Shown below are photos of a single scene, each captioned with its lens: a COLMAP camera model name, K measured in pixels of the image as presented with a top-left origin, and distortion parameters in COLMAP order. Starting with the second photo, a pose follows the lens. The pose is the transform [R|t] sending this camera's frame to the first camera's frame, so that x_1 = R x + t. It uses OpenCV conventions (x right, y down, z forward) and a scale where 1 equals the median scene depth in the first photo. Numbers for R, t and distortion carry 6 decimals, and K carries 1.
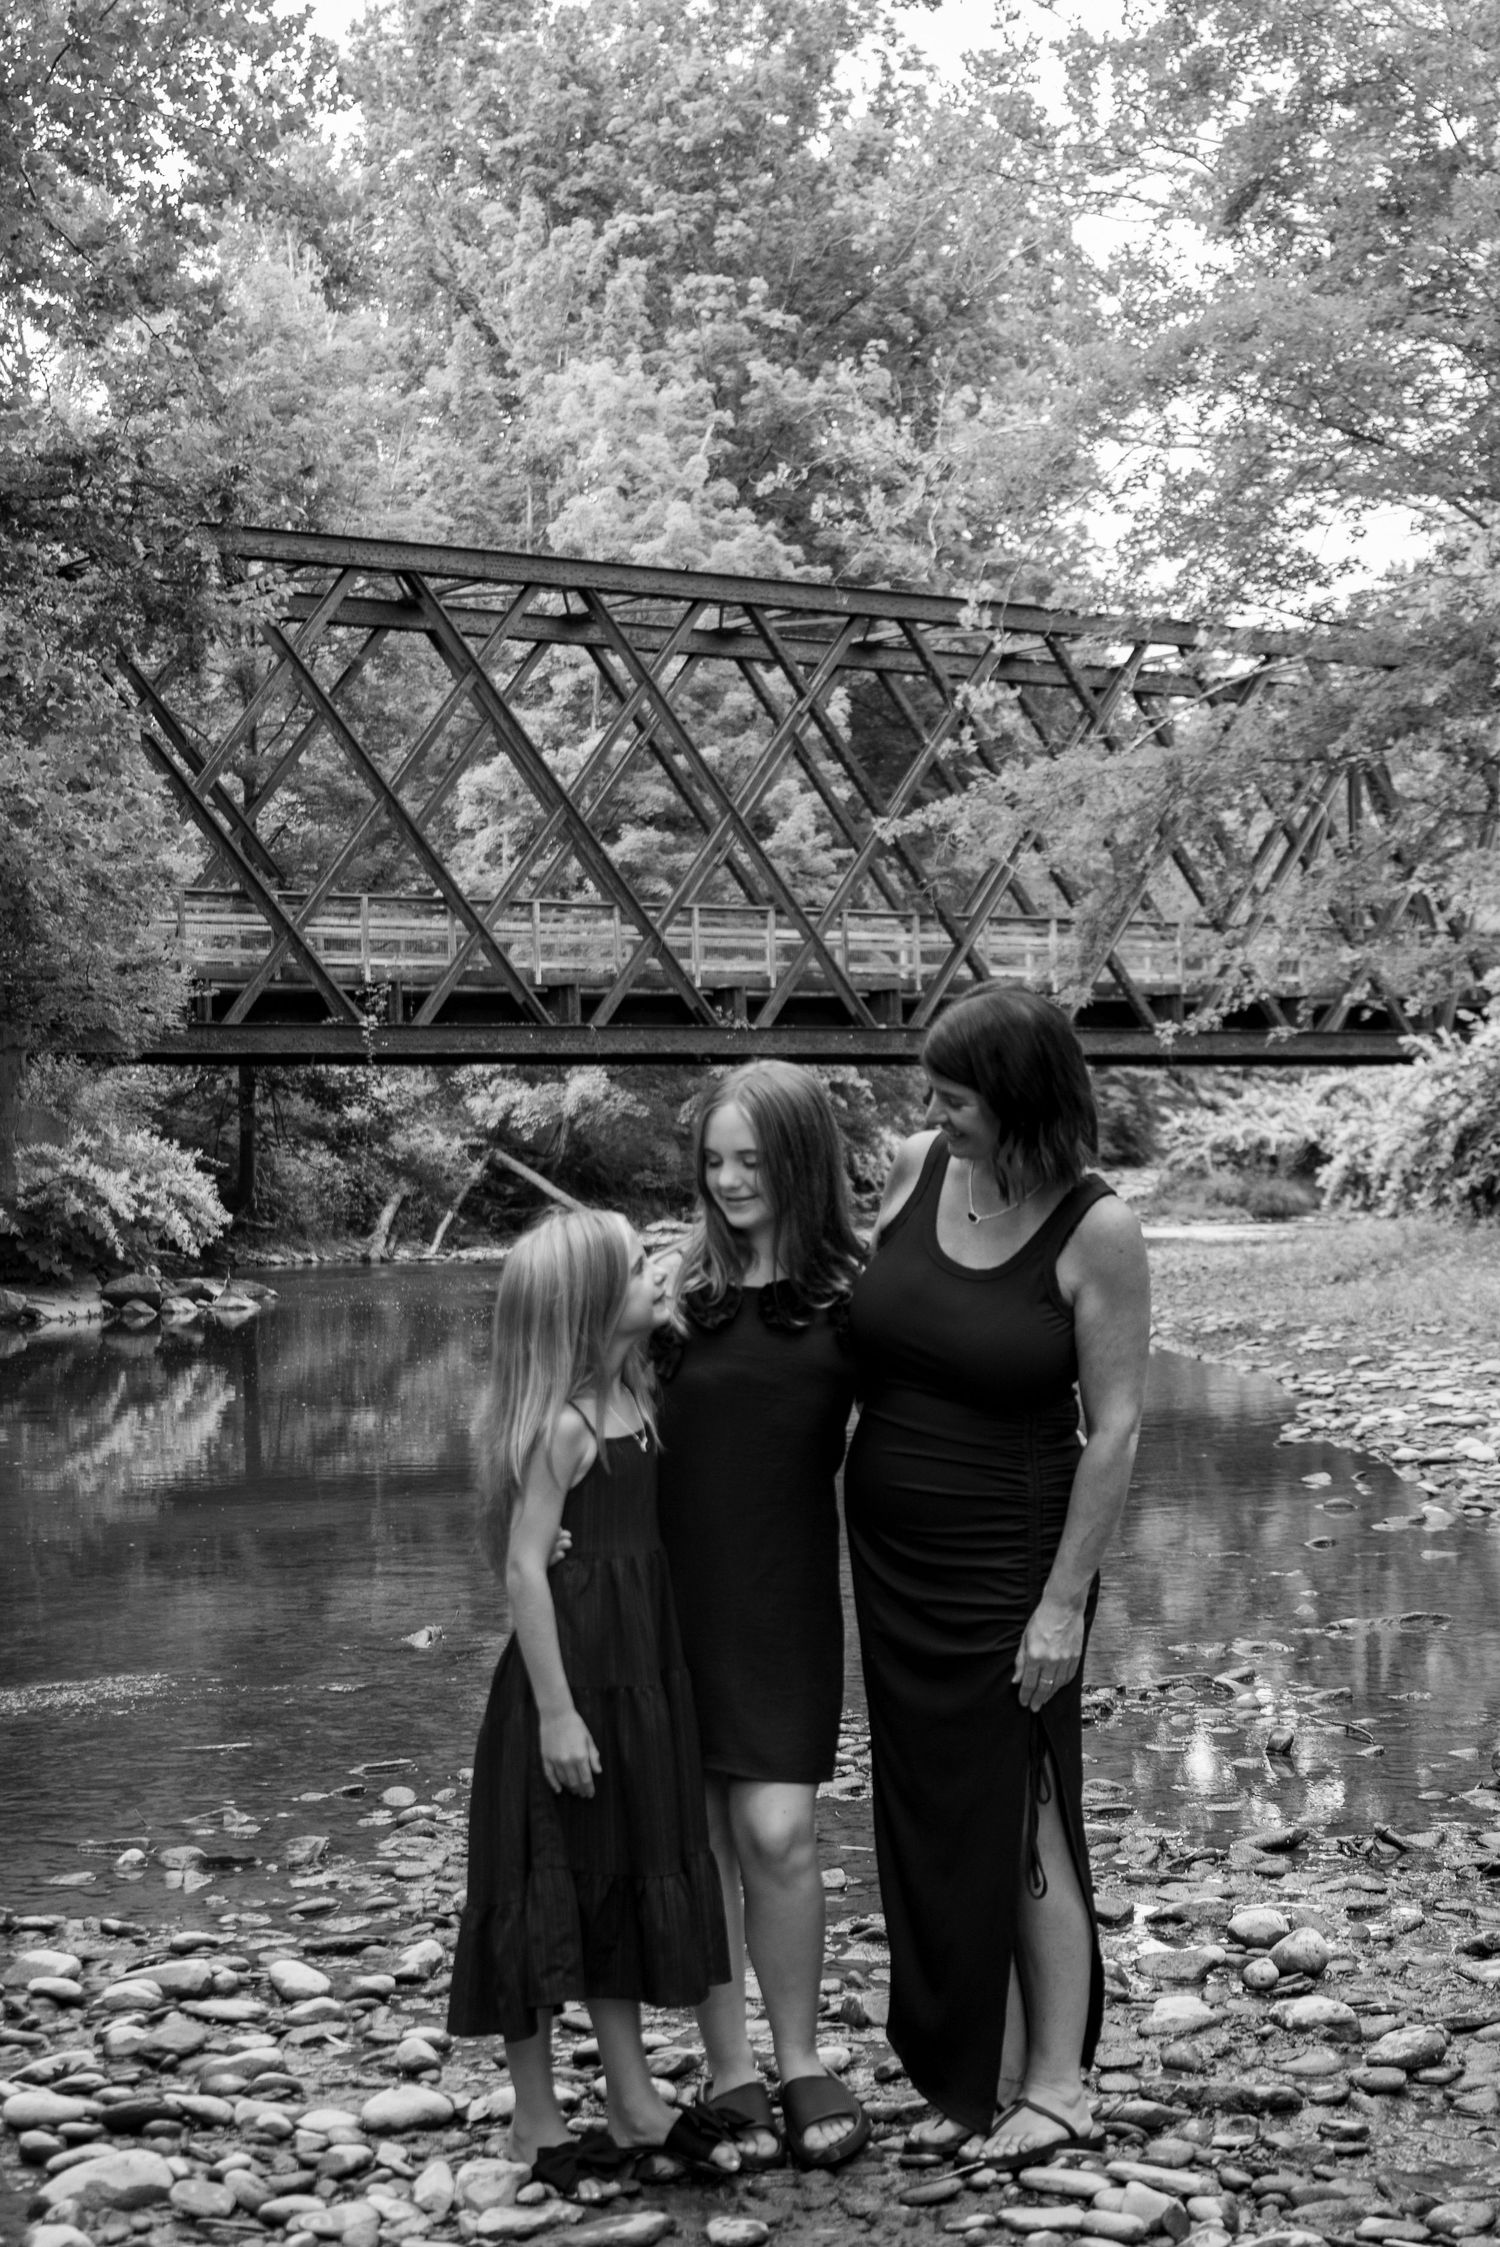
lens RADIAL K [[2599.4, 0, 750.0], [0, 2599.4, 1123.5], [0, 0, 1]] dist [-0.001606, -0.000521]
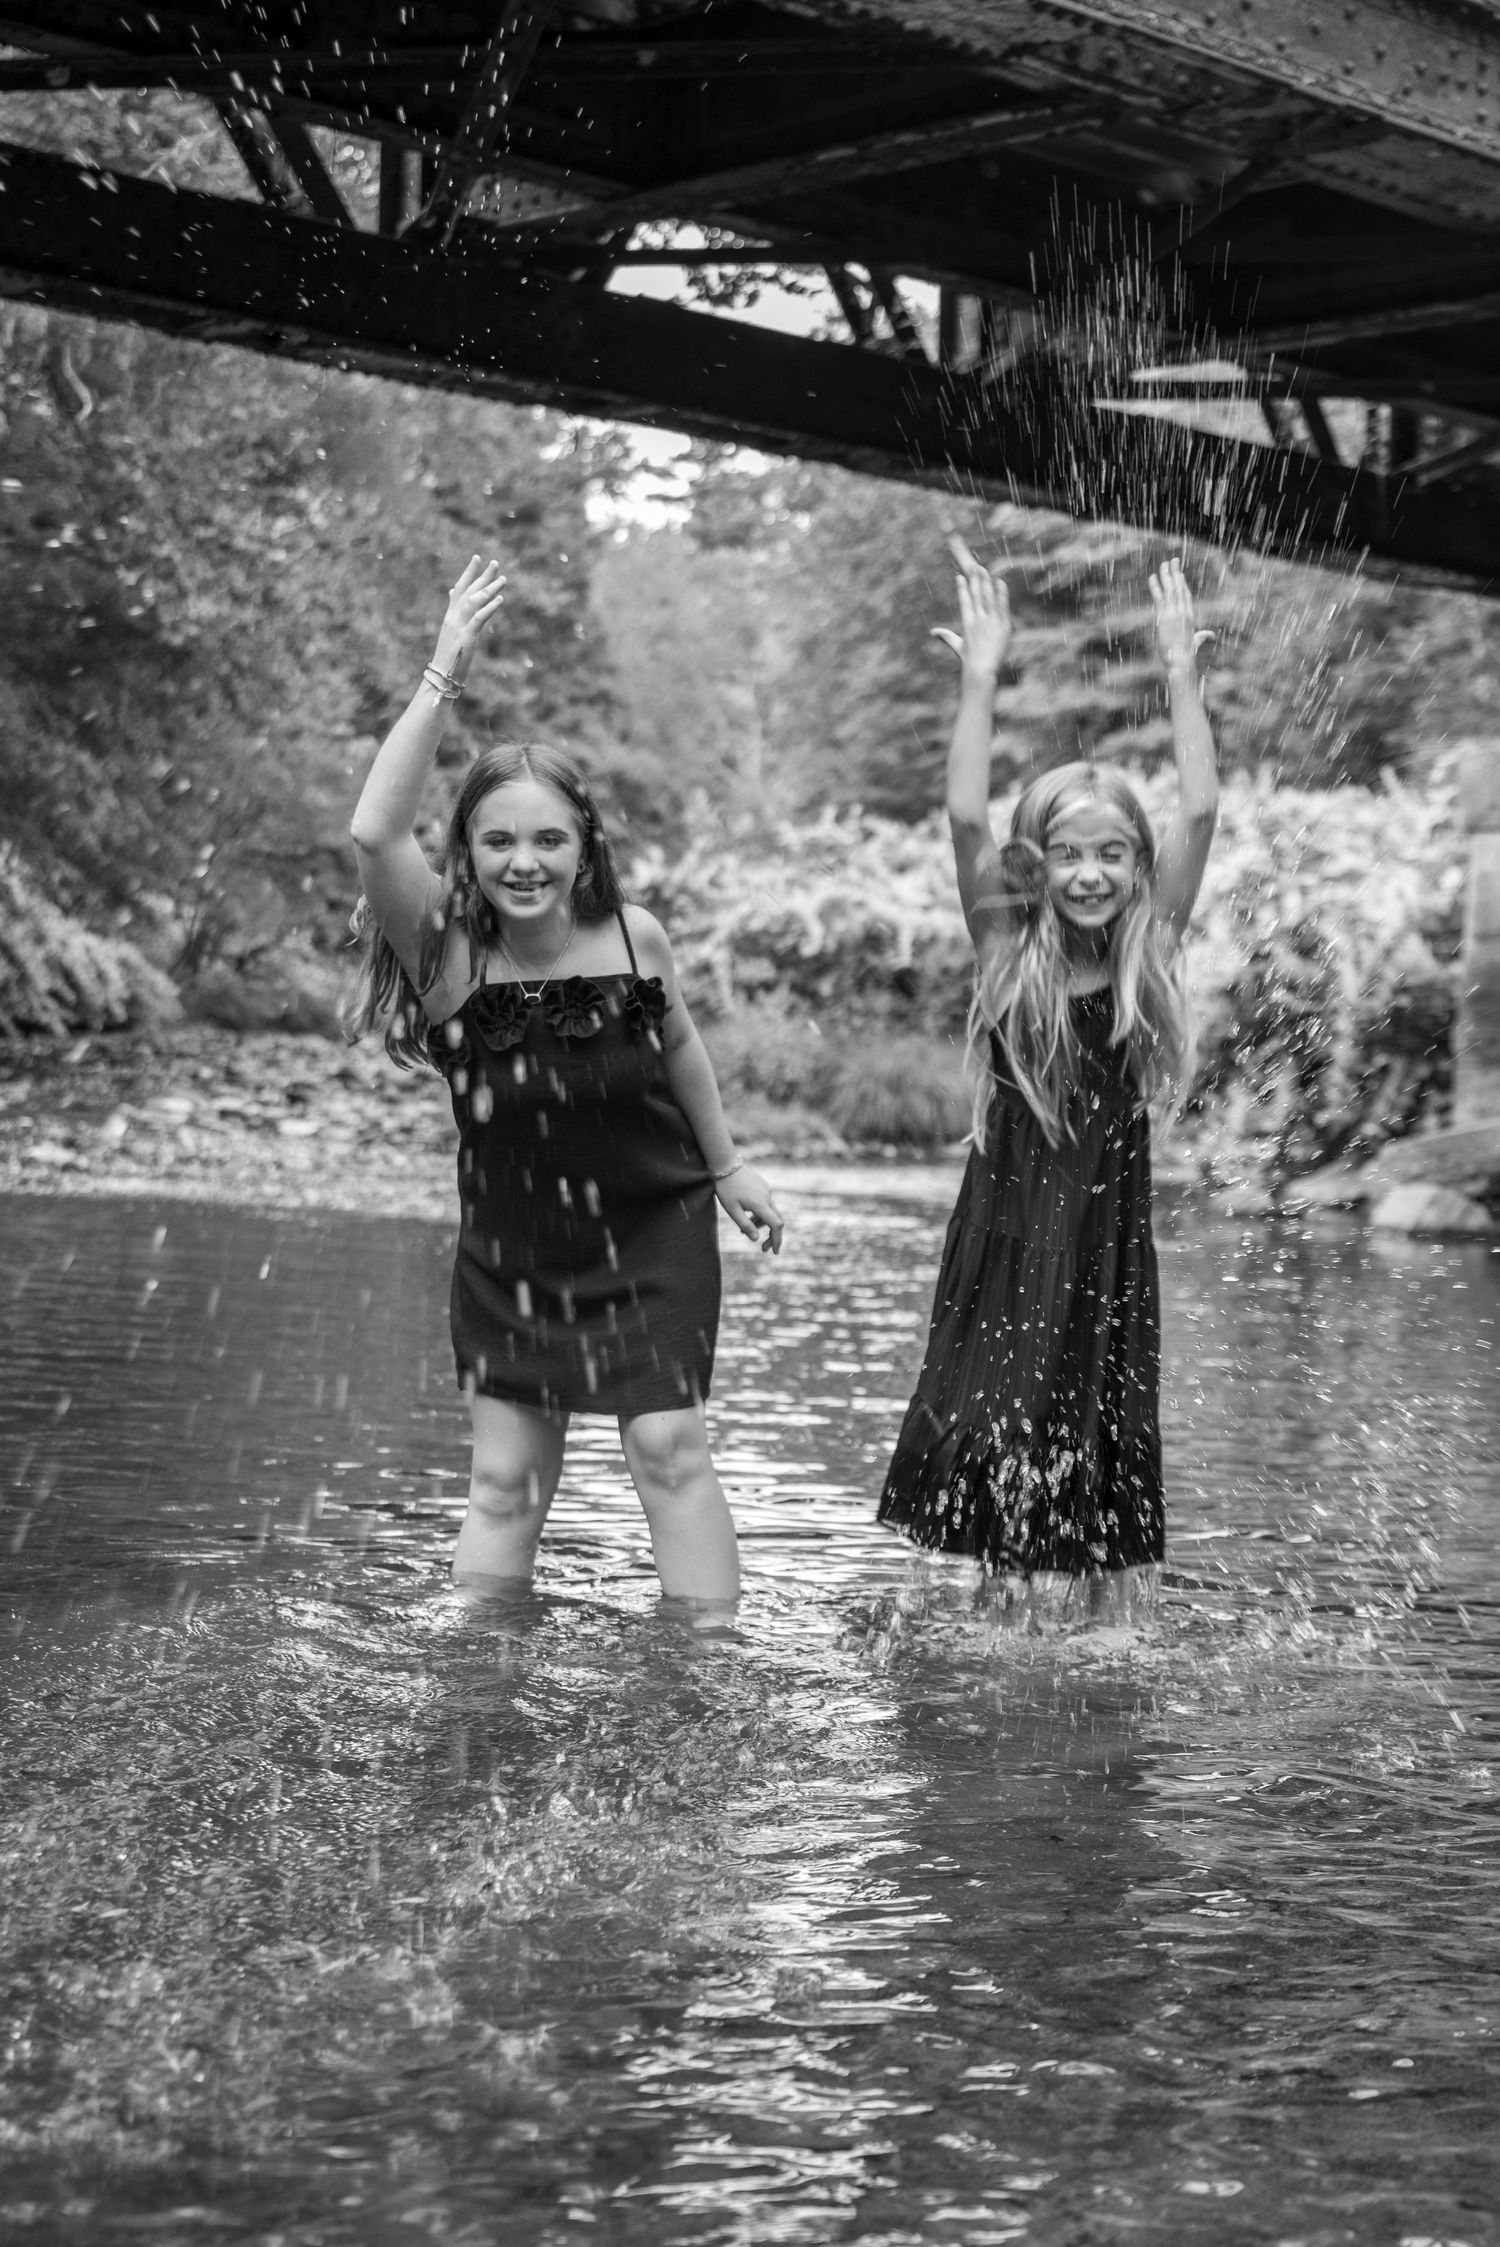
lens RADIAL K [[3134.2, 0, 750.0], [0, 3134.2, 1123.5], [0, 0, 1]] dist [0.000418, -0.000162]
pose [[0.978425, 0.049310, 0.200629, 0.113515], [-0.057263, 0.997779, 0.034033, 0.023576], [-0.198506, -0.044787, 0.979076, 0.693970]]
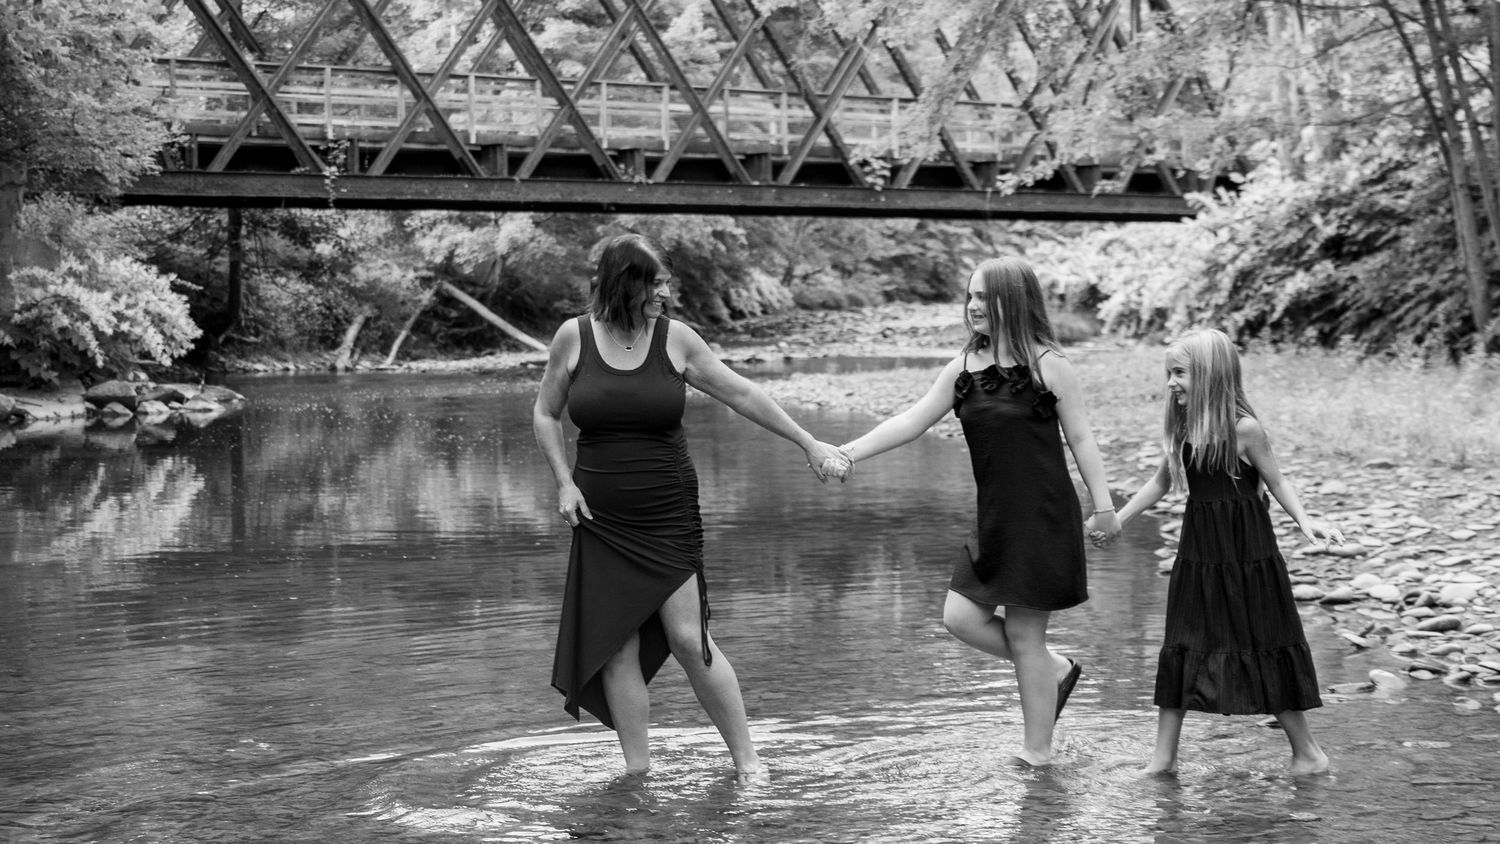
lens RADIAL K [[1891.8, 0, 750.0], [0, 1891.8, 422.0], [0, 0, 1]] dist [-0.012294, -0.001547]
pose [[0.998598, 0.009714, 0.052026, 0.002960], [-0.013854, 0.996712, 0.079828, 0.003686], [-0.051080, -0.080437, 0.995450, 0.103706]]
